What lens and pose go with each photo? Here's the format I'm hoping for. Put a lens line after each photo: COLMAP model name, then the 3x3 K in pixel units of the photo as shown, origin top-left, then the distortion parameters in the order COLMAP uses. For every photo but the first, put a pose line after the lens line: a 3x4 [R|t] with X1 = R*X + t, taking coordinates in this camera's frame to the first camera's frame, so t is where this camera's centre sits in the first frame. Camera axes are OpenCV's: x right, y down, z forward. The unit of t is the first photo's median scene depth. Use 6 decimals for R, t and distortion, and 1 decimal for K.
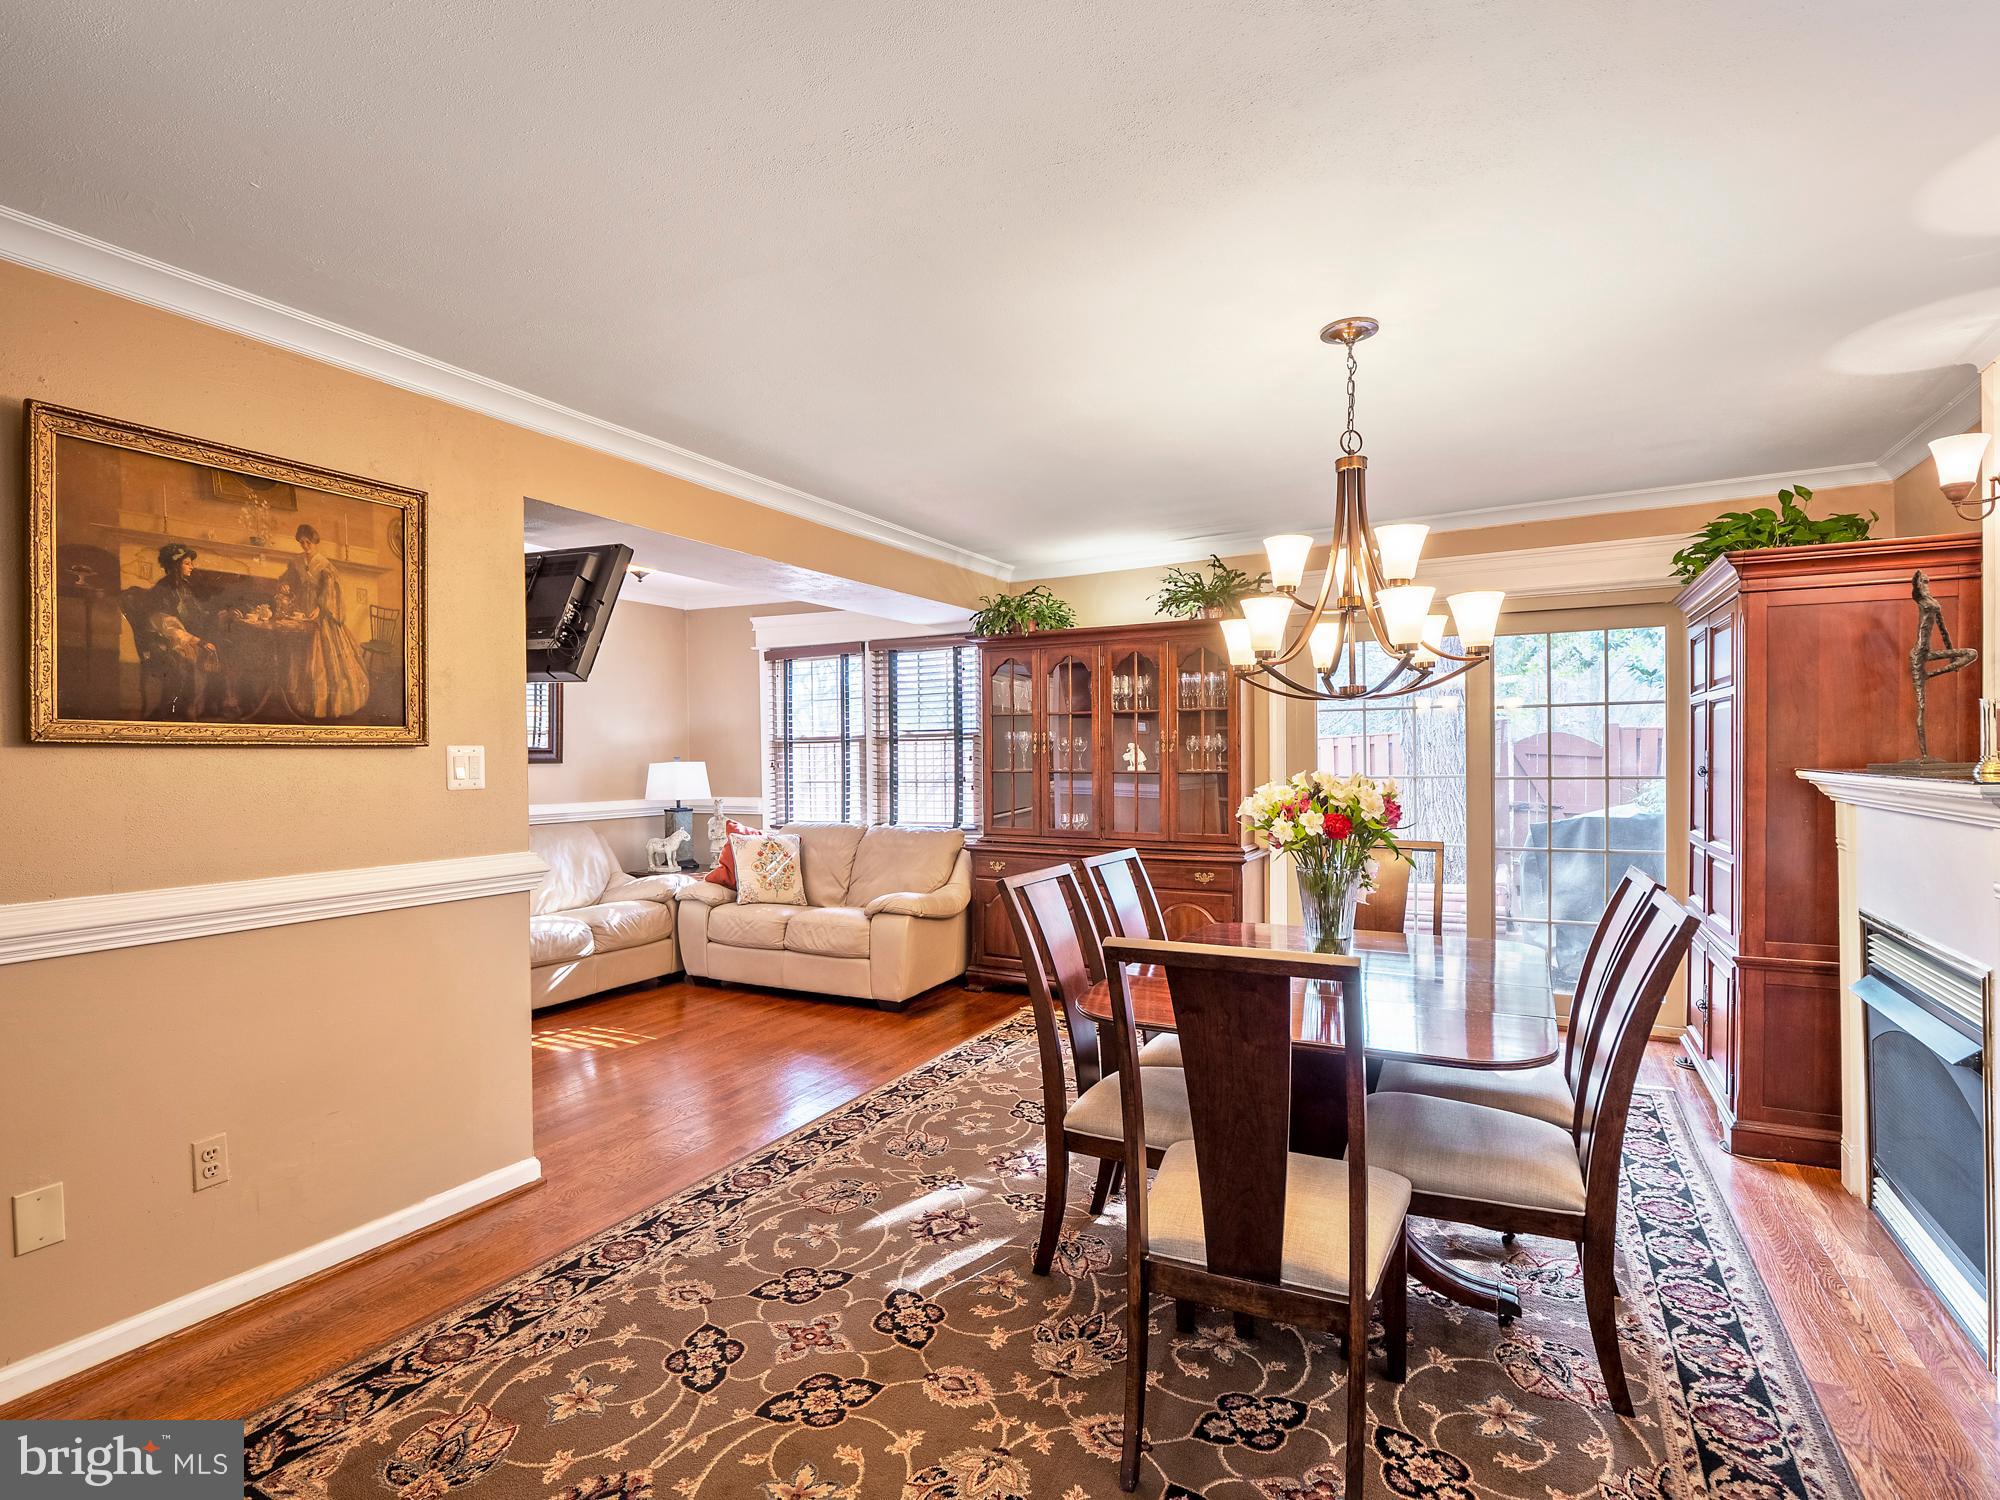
lens RADIAL K [[1001.3, 0, 985.6], [0, 1001.3, 764.2], [0, 0, 1]] dist [0.001543, -0.001216]
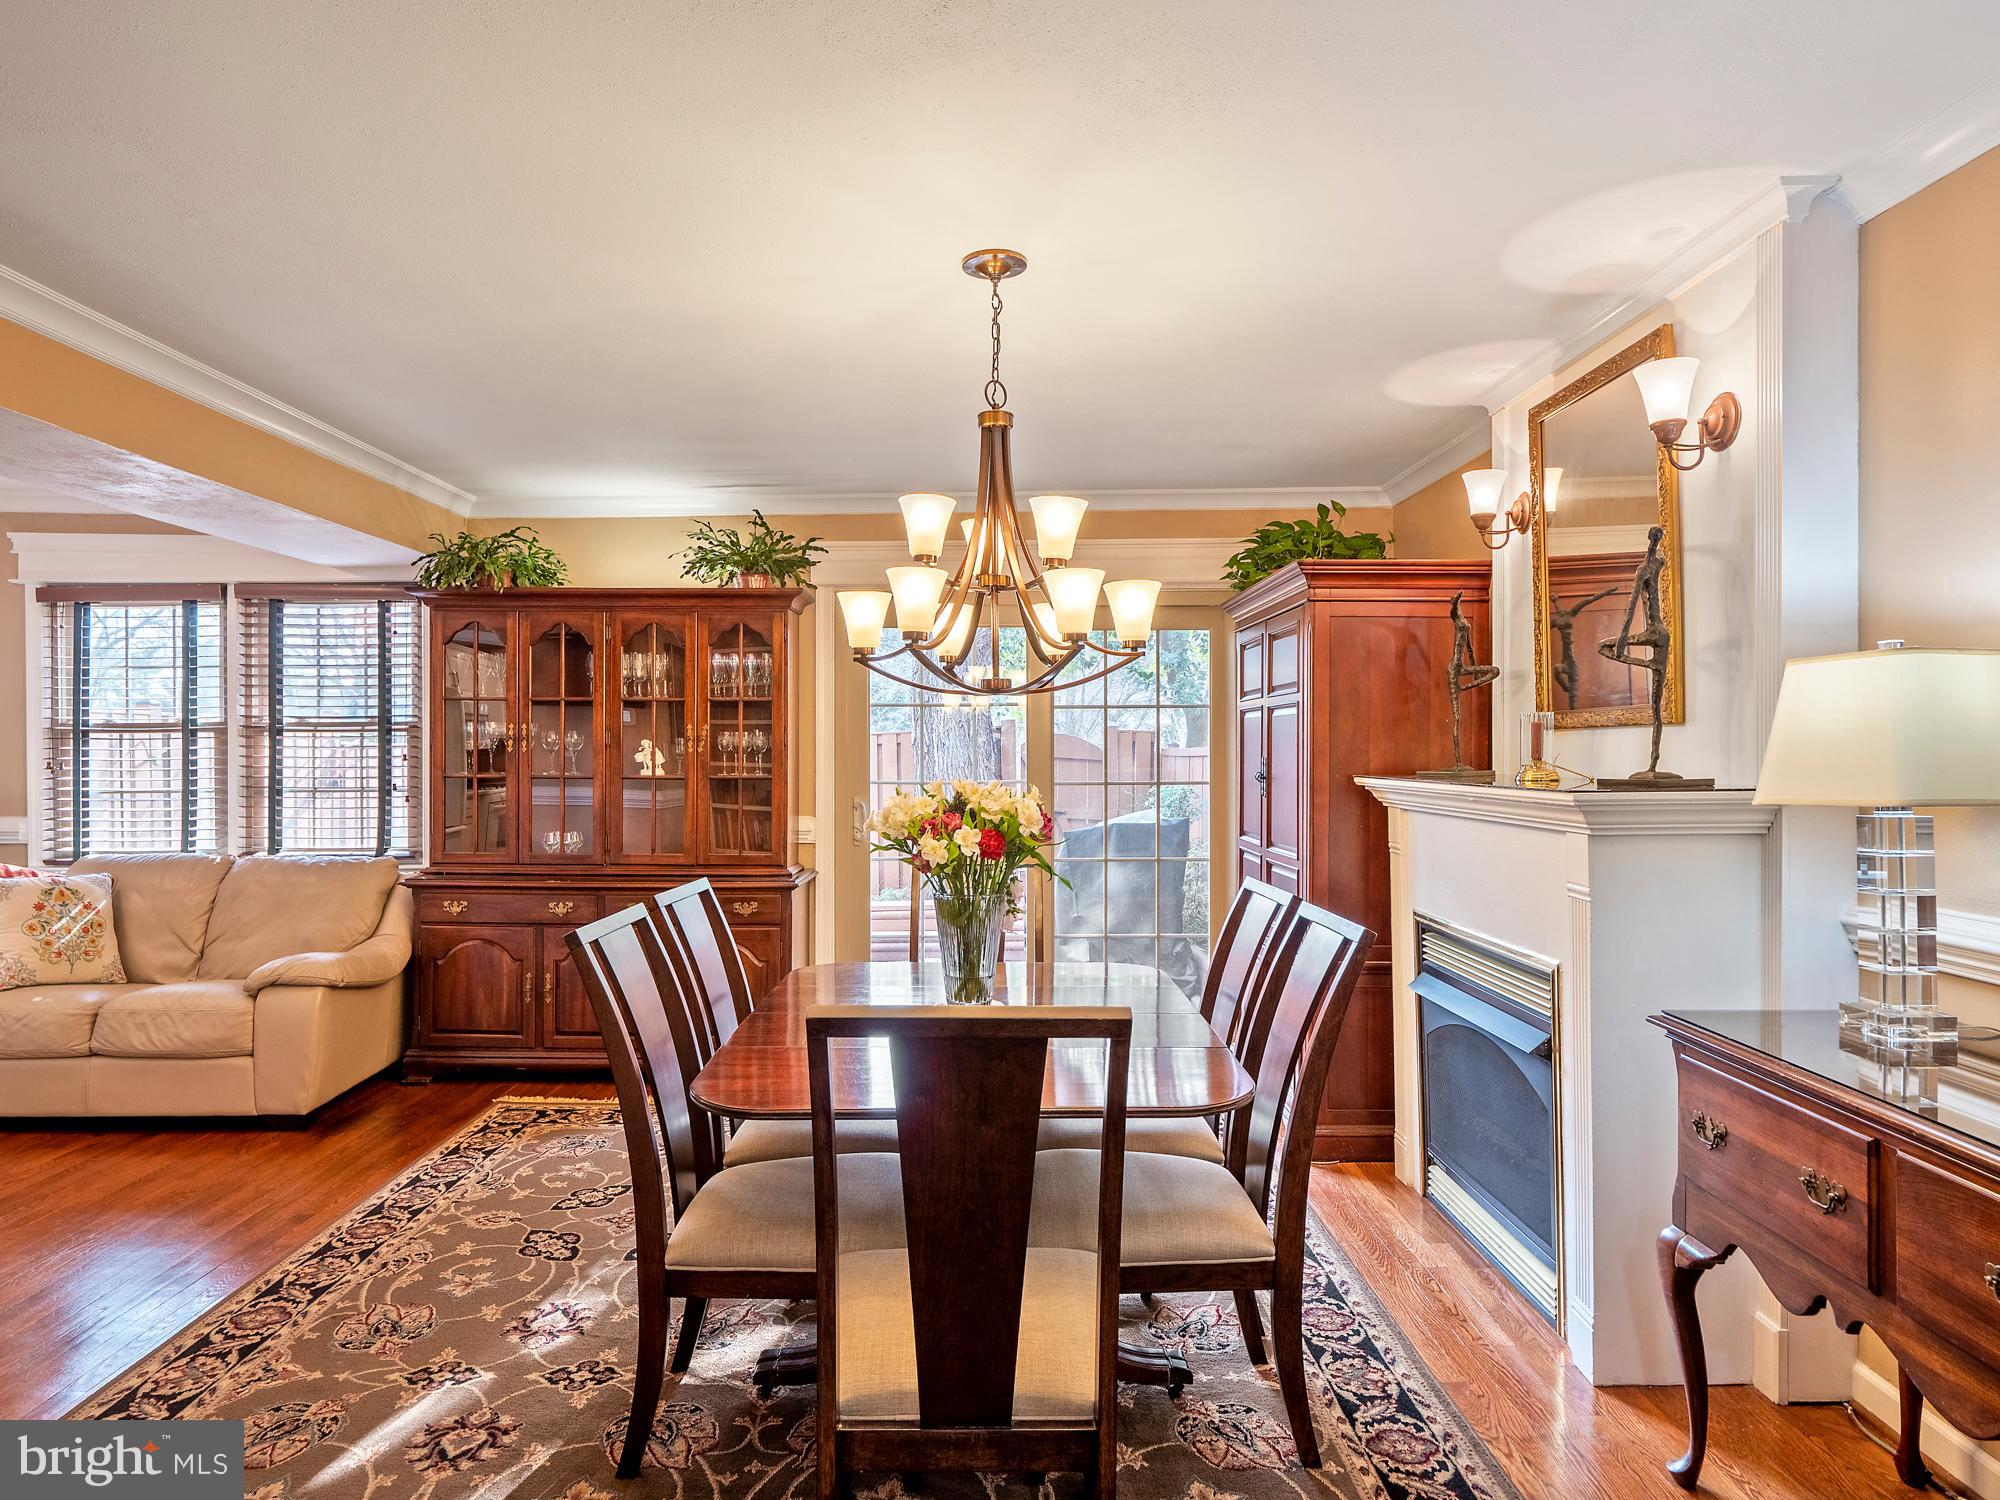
lens RADIAL K [[1205.0, 0, 978.2], [0, 1205.0, 749.7], [0, 0, 1]] dist [0.015184, -0.003719]
pose [[0.884465, 0.010453, 0.466489, -0.093096], [-0.004616, 0.999896, -0.013655, -0.002710], [-0.466583, 0.009924, 0.884422, 0.072181]]
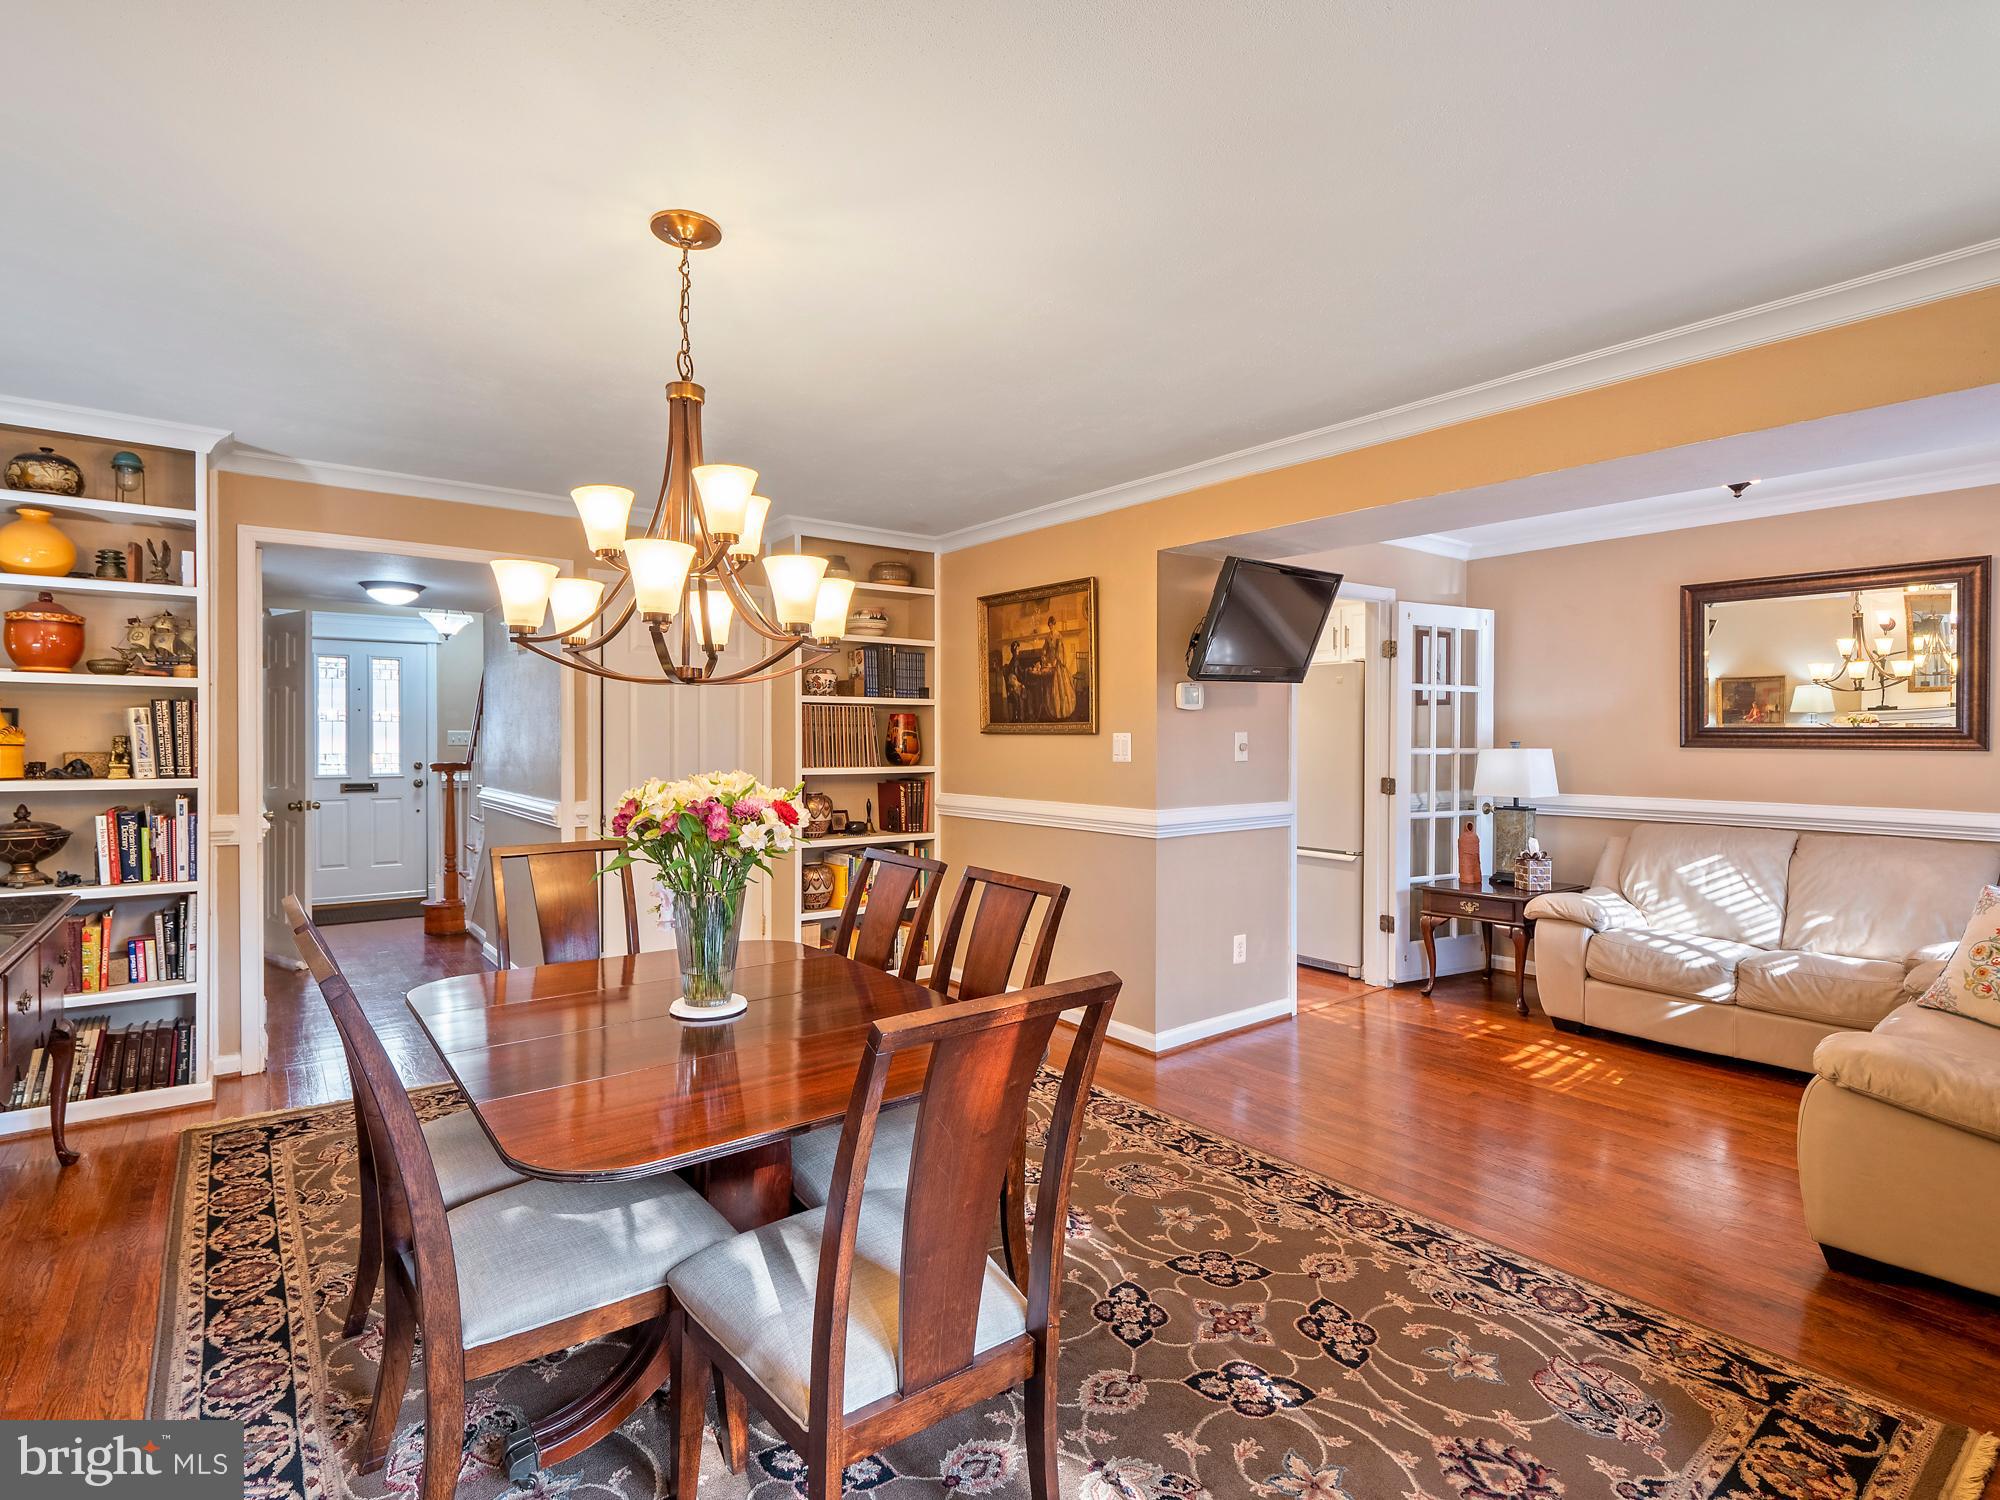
lens RADIAL K [[983.0, 0, 992.6], [0, 983.0, 745.3], [0, 0, 1]] dist [-0.006634, -0.000931]
pose [[-0.409990, 0.017227, -0.911927, 0.719407], [-0.006119, 0.999747, 0.021637, -0.024654], [0.912069, 0.014451, -0.409781, 1.132752]]
